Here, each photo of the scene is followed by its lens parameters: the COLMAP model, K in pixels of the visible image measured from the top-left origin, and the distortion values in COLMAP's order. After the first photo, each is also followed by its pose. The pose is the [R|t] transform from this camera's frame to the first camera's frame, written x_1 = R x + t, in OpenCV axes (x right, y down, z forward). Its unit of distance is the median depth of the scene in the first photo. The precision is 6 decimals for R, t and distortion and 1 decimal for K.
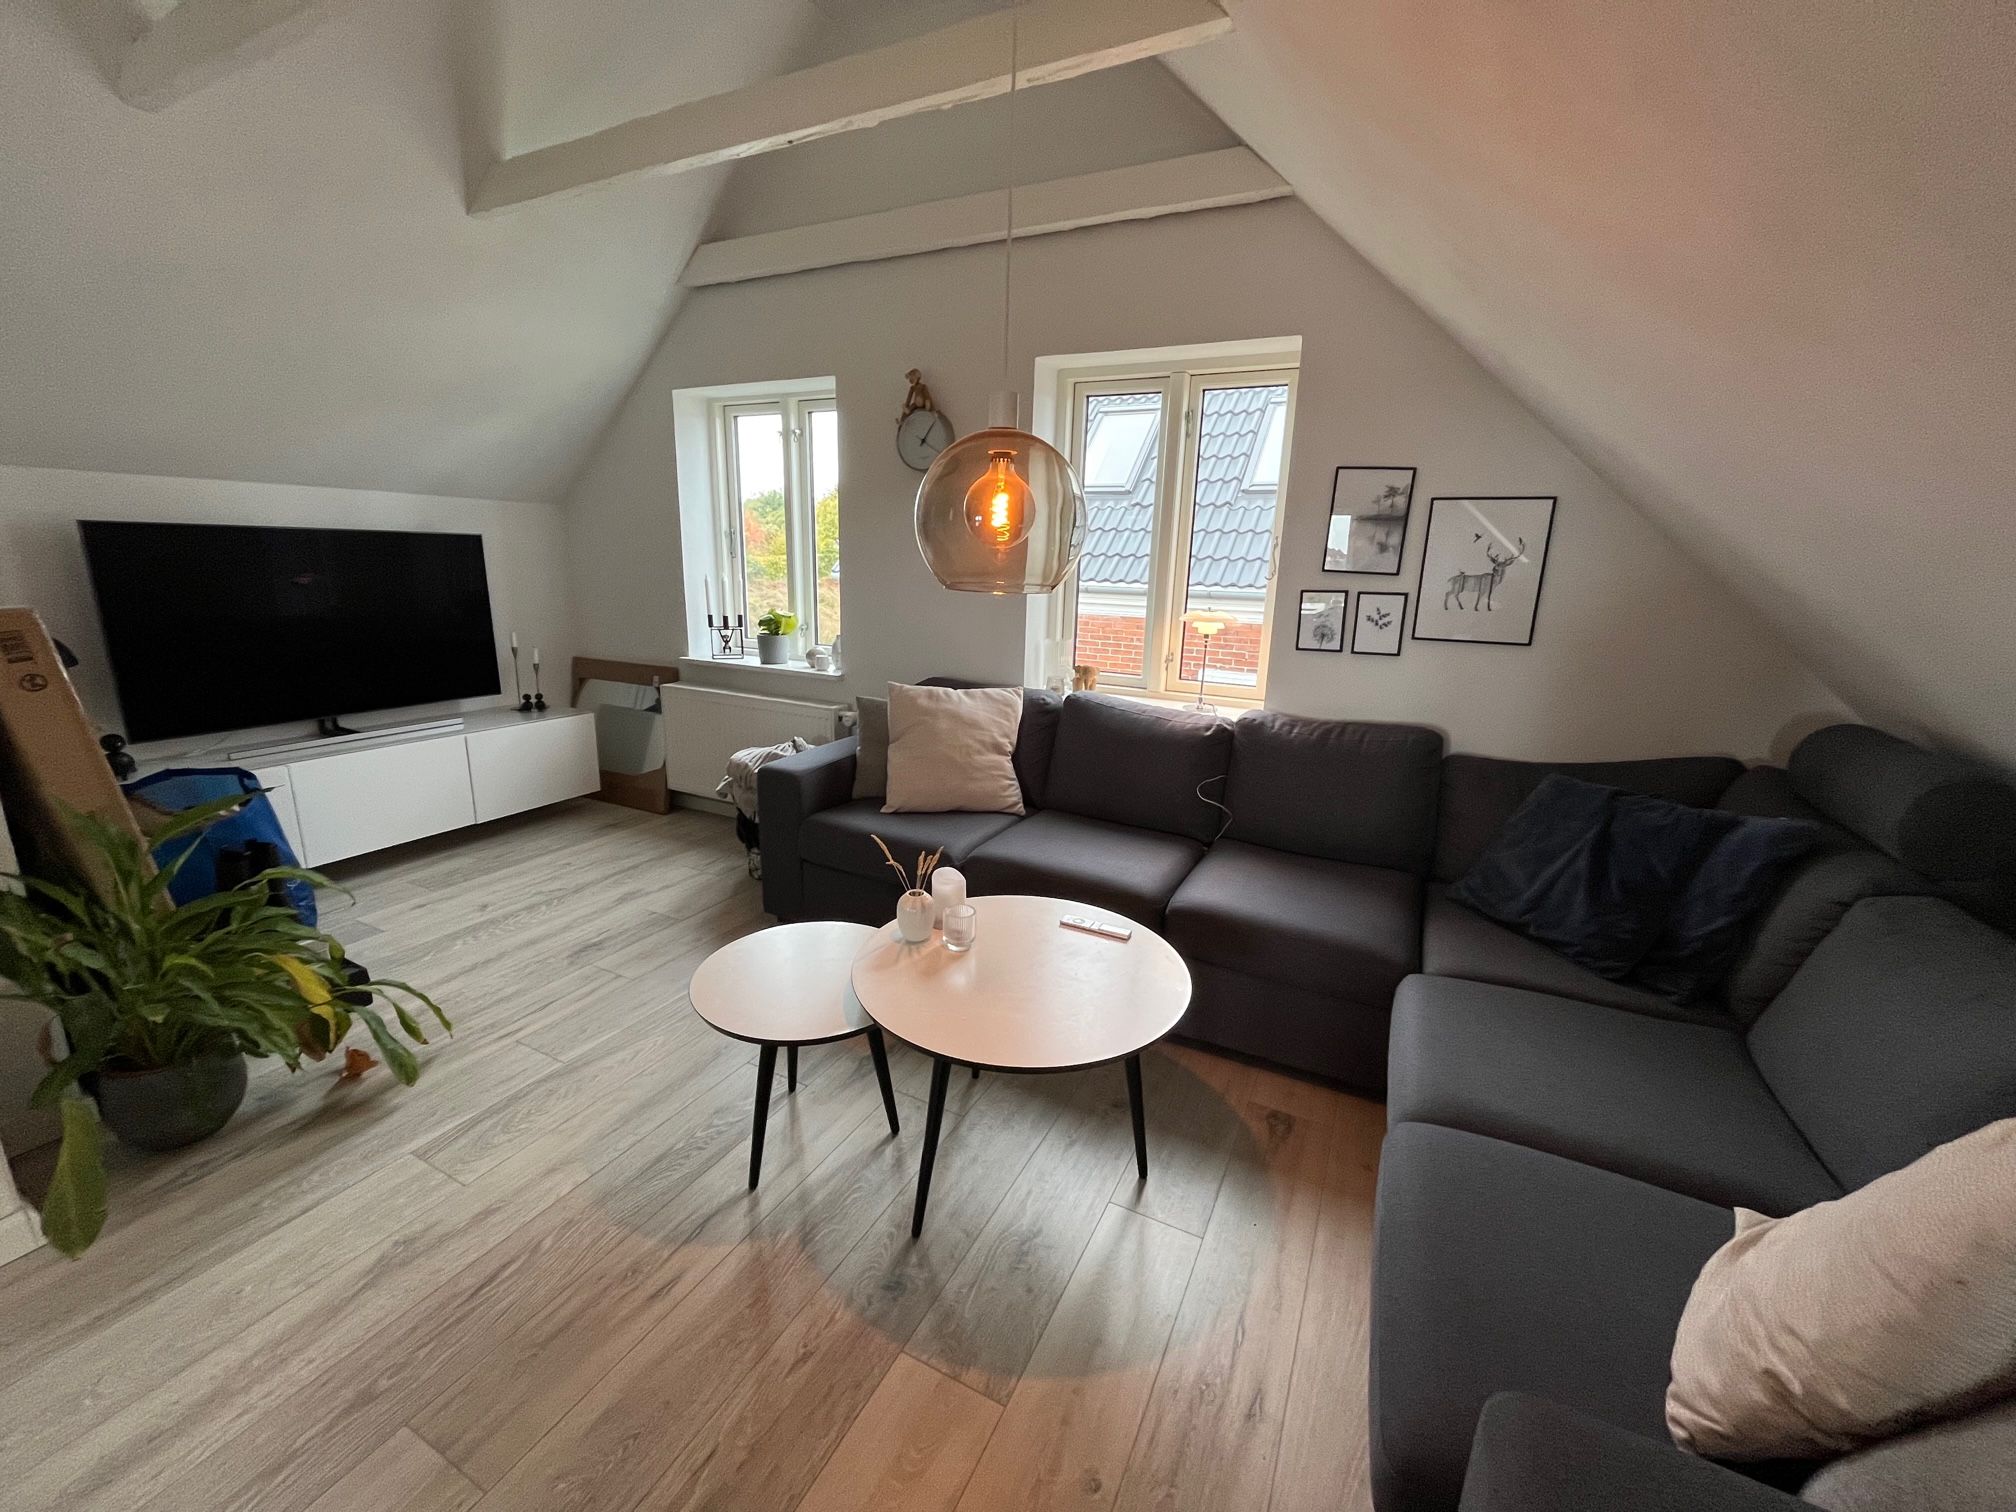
lens RADIAL K [[814.0, 0, 1002.4], [0, 814.0, 760.9], [0, 0, 1]] dist [-0.004222, -0.000332]
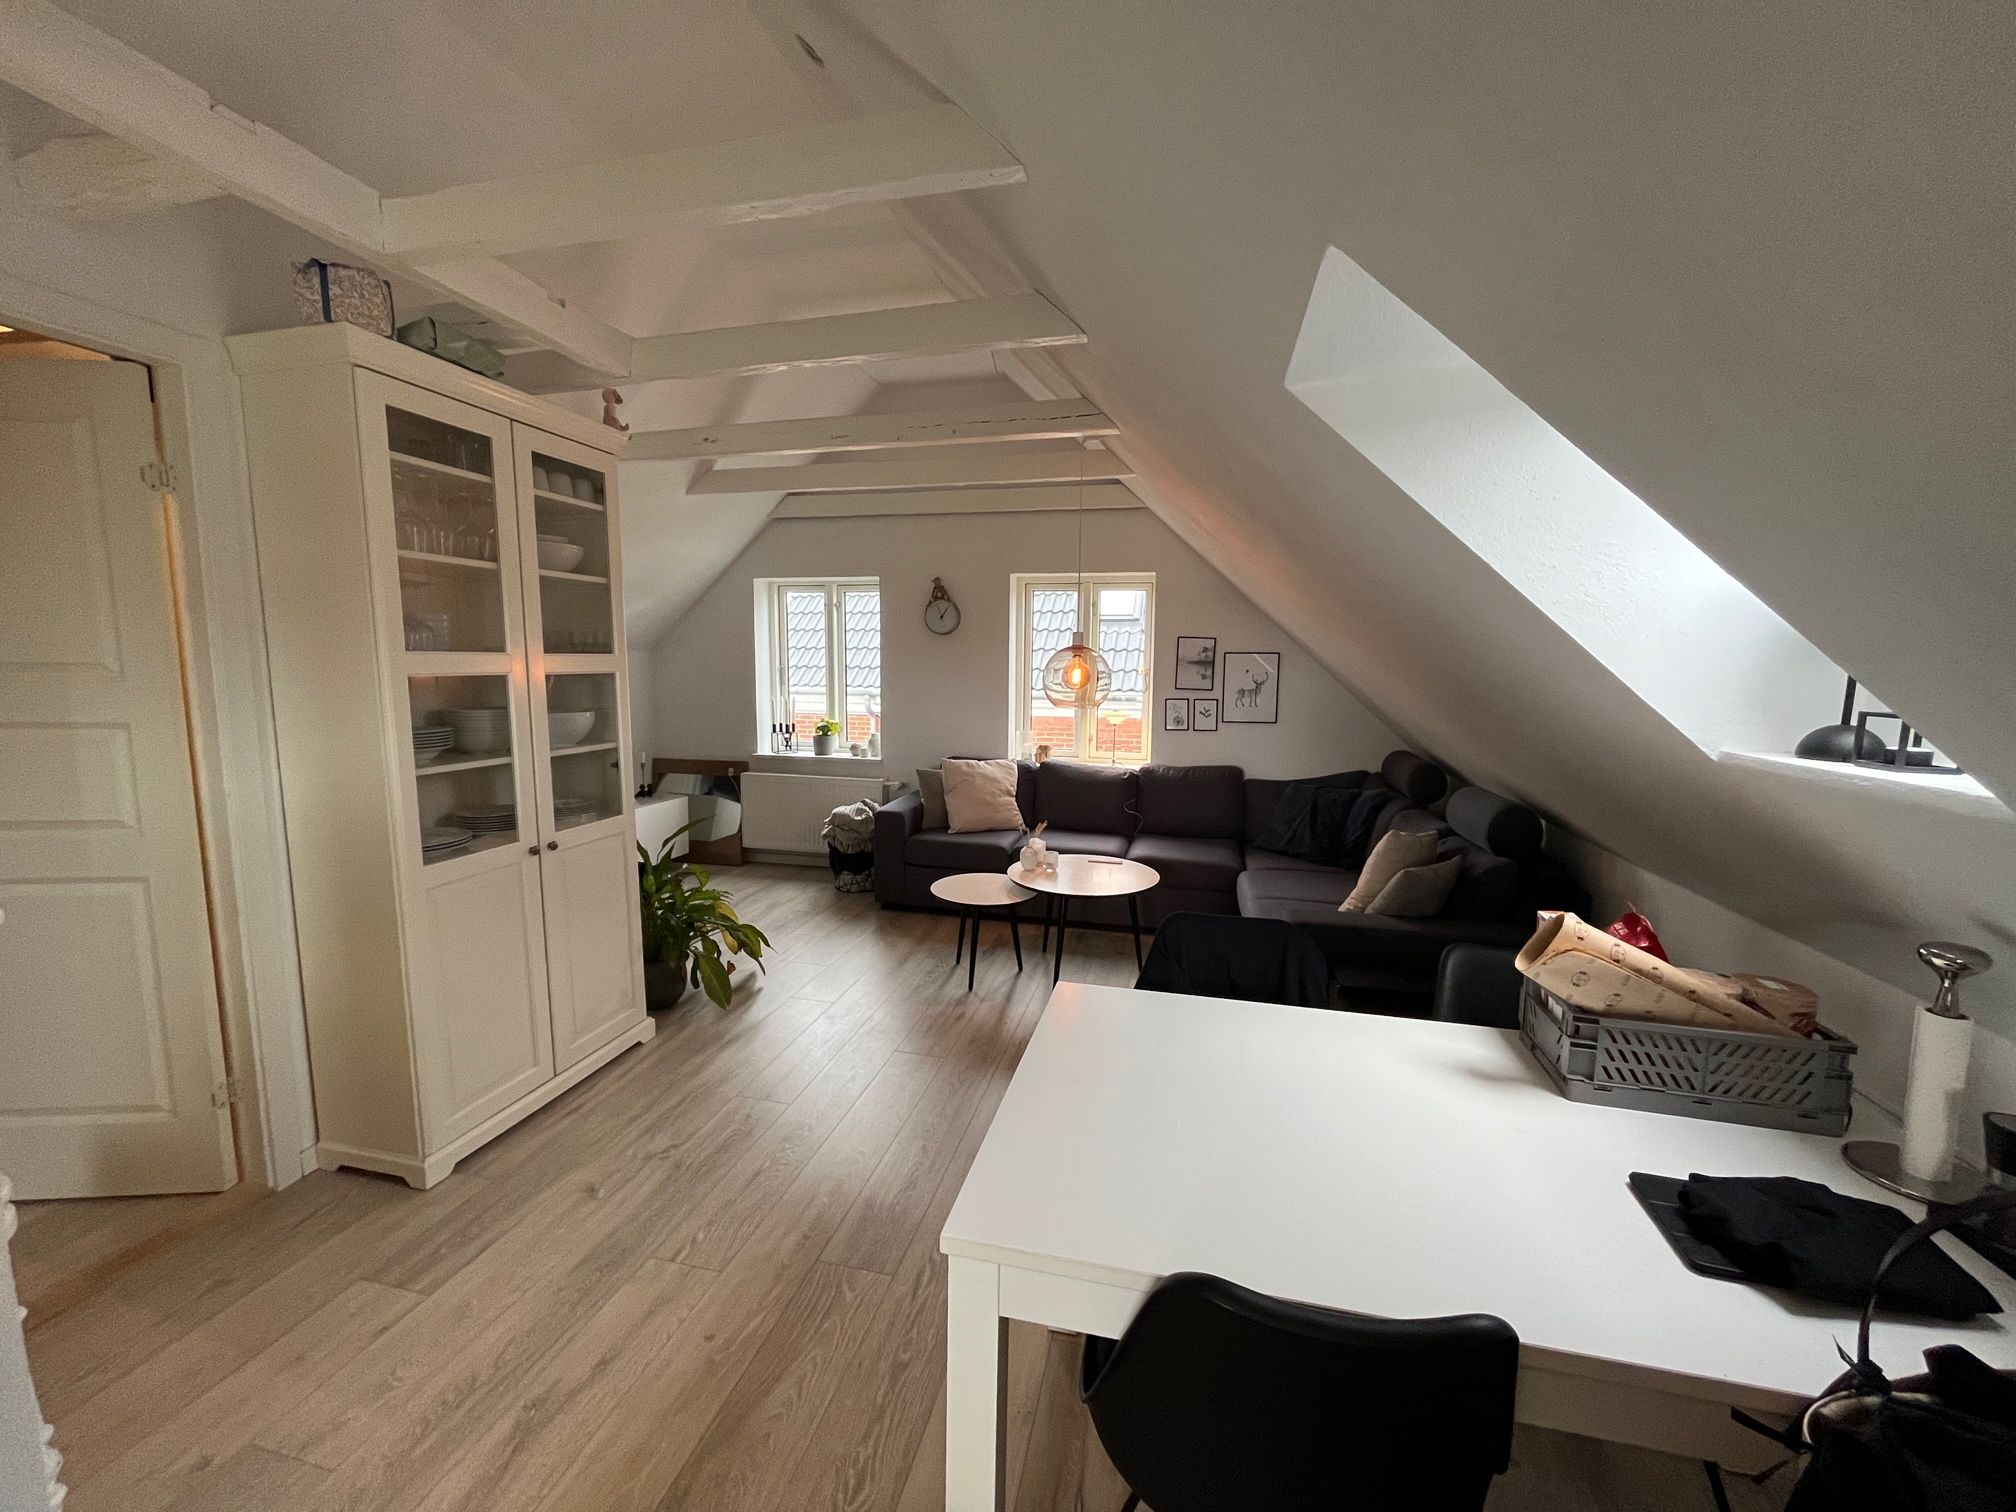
lens RADIAL K [[814.0, 0, 1002.4], [0, 814.0, 760.9], [0, 0, 1]] dist [-0.004222, -0.000332]
pose [[0.972170, -0.046736, 0.229567, -0.403929], [0.073796, 0.991106, -0.110738, 0.104806], [-0.222350, 0.124597, 0.966973, -0.665423]]
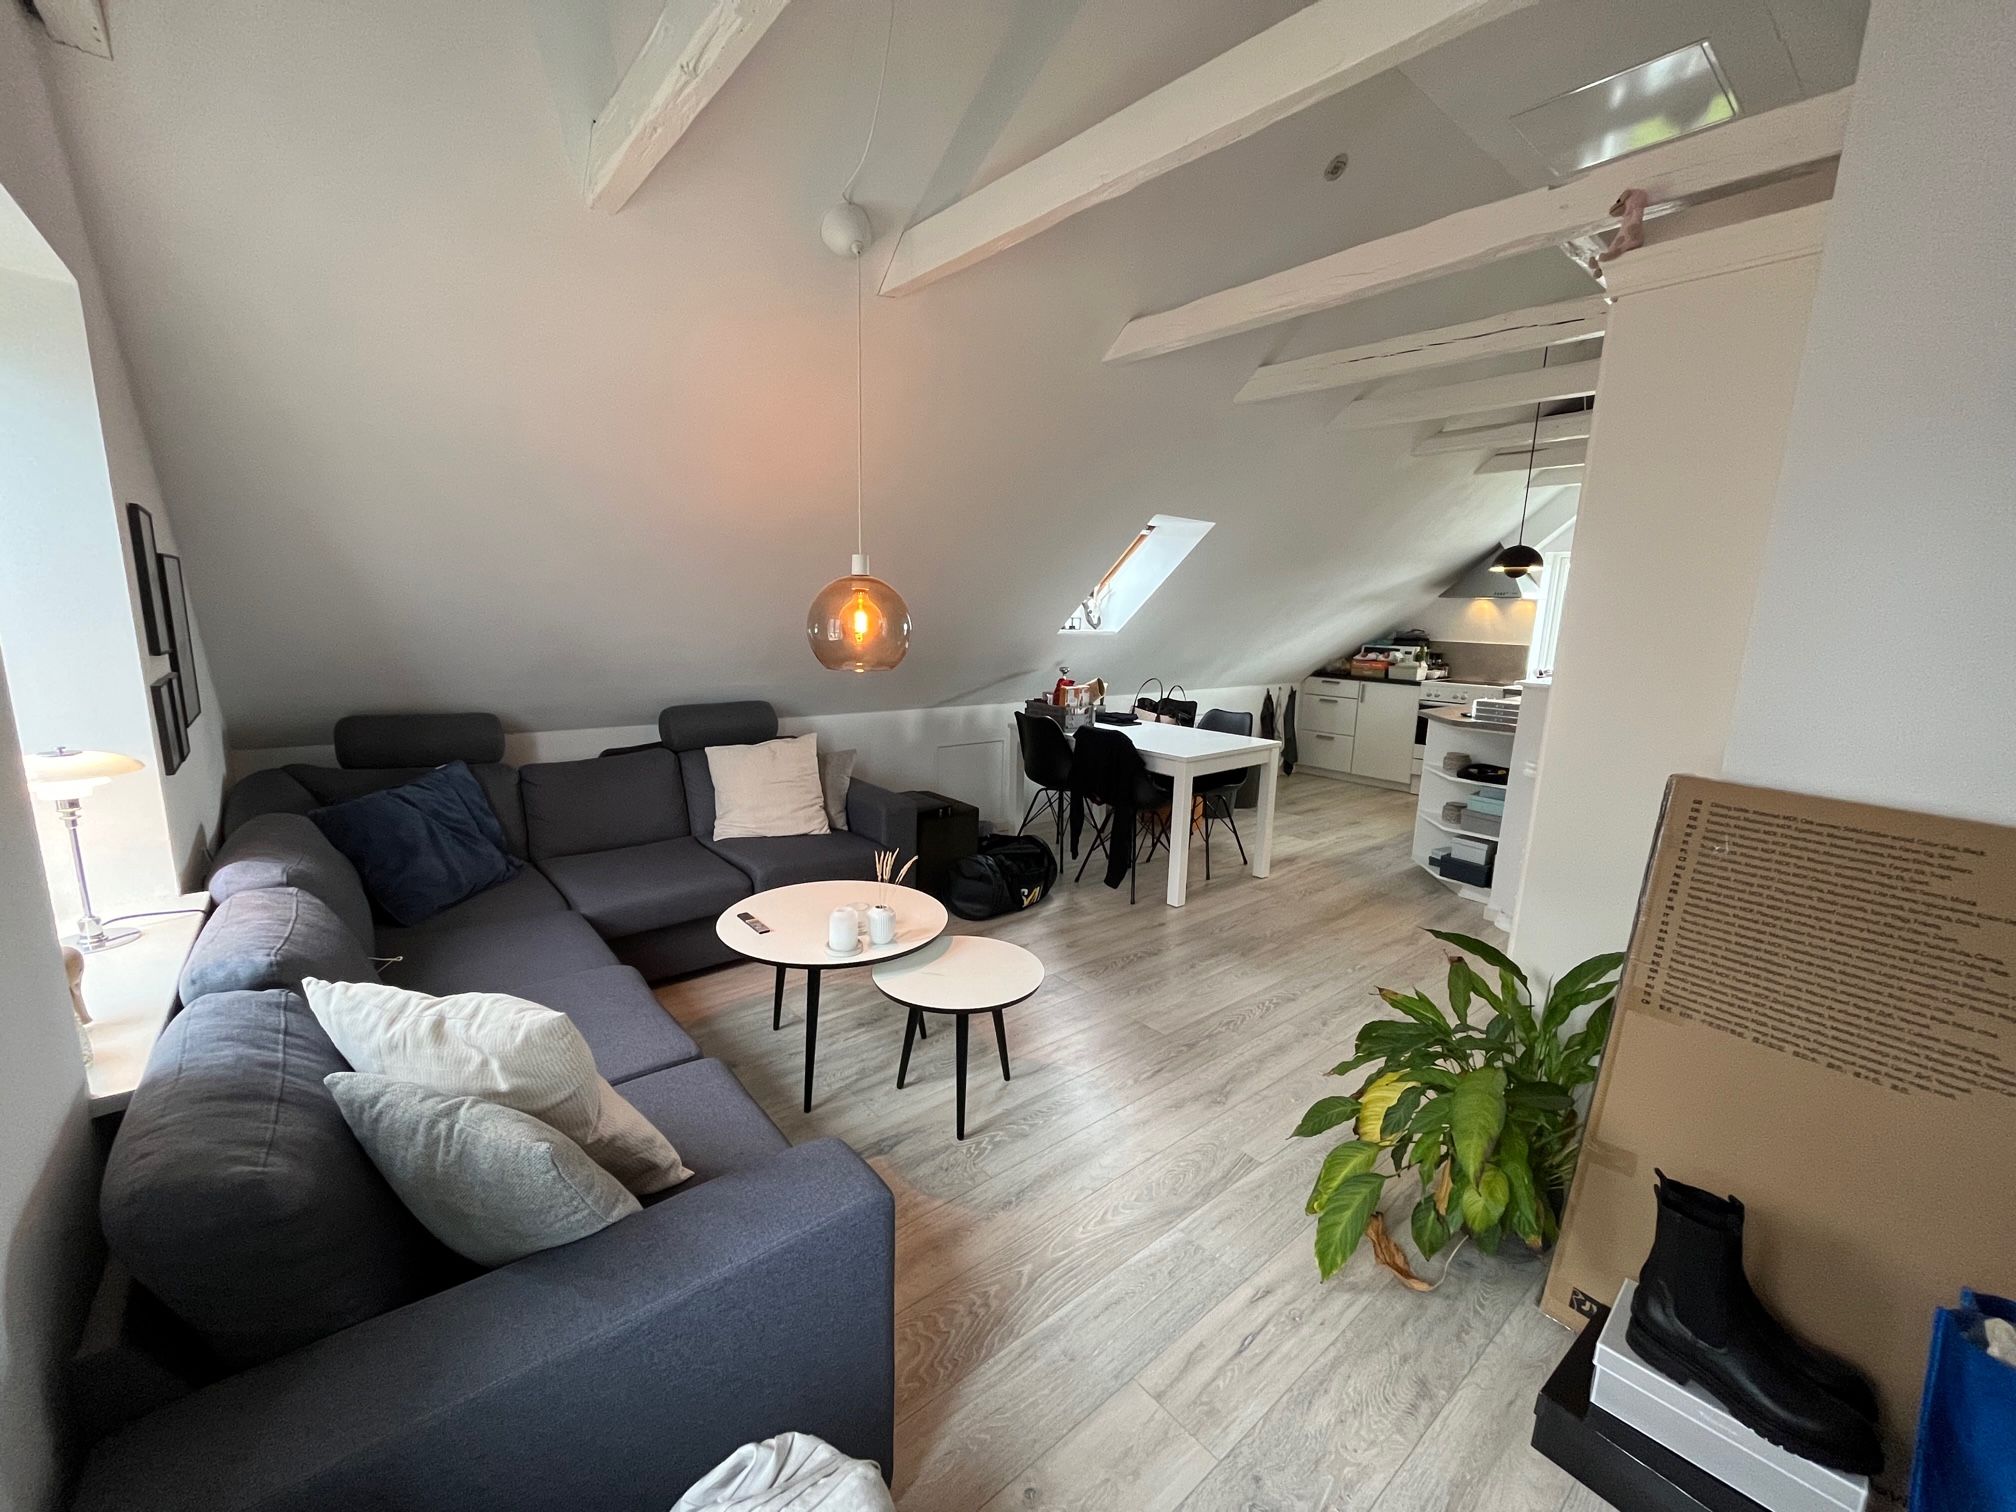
lens RADIAL K [[814.0, 0, 1002.4], [0, 814.0, 760.9], [0, 0, 1]] dist [-0.004222, -0.000332]
pose [[-0.914554, -0.122999, 0.385308, -0.469717], [0.050285, 0.910671, 0.410060, -0.359675], [-0.401326, 0.394398, -0.826673, 1.181108]]
